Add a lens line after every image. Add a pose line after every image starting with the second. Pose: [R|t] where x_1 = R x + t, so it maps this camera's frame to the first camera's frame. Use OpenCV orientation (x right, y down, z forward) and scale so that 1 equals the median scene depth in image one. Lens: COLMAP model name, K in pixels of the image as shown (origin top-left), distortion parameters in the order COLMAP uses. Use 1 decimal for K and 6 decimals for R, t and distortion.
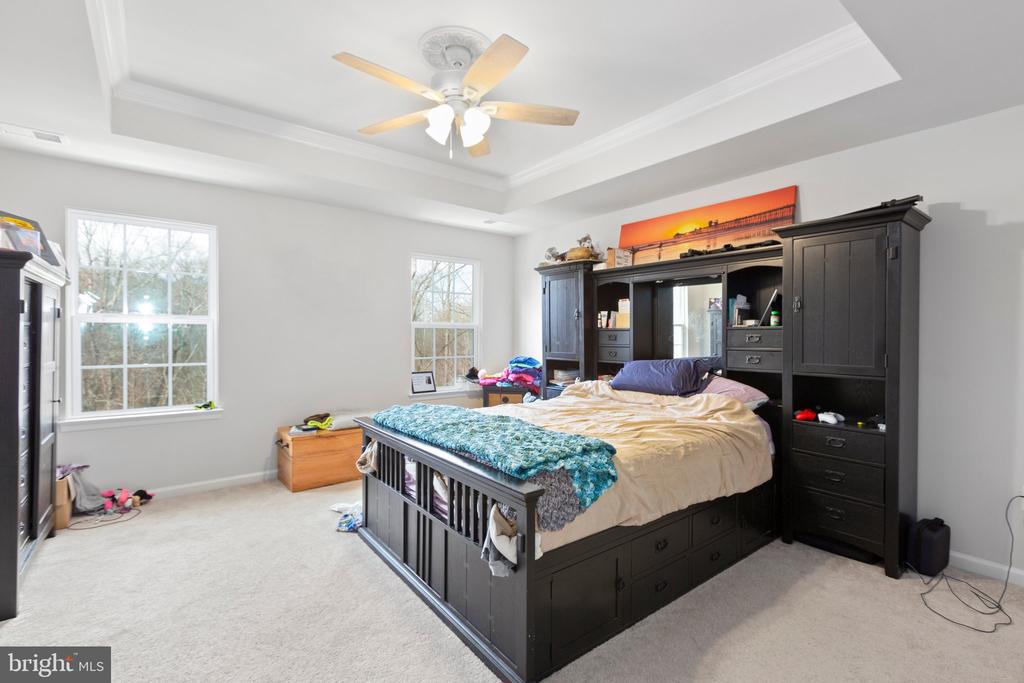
lens RADIAL K [[459.0, 0, 514.0], [0, 459.0, 337.1], [0, 0, 1]] dist [0.003078, -0.001981]
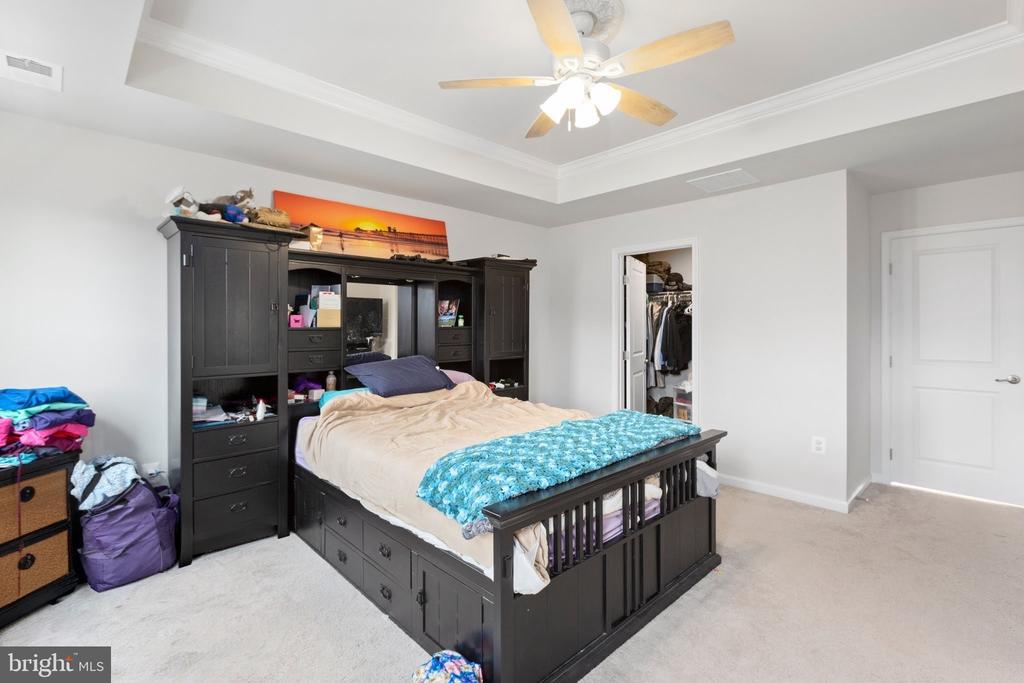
lens RADIAL K [[459.0, 0, 513.9], [0, 459.0, 333.3], [0, 0, 1]] dist [0.003078, -0.001981]
pose [[-0.089707, -0.014219, 0.995867, -0.663483], [0.009430, 0.999841, 0.015125, -0.019424], [-0.995924, 0.010748, -0.089559, 0.813053]]
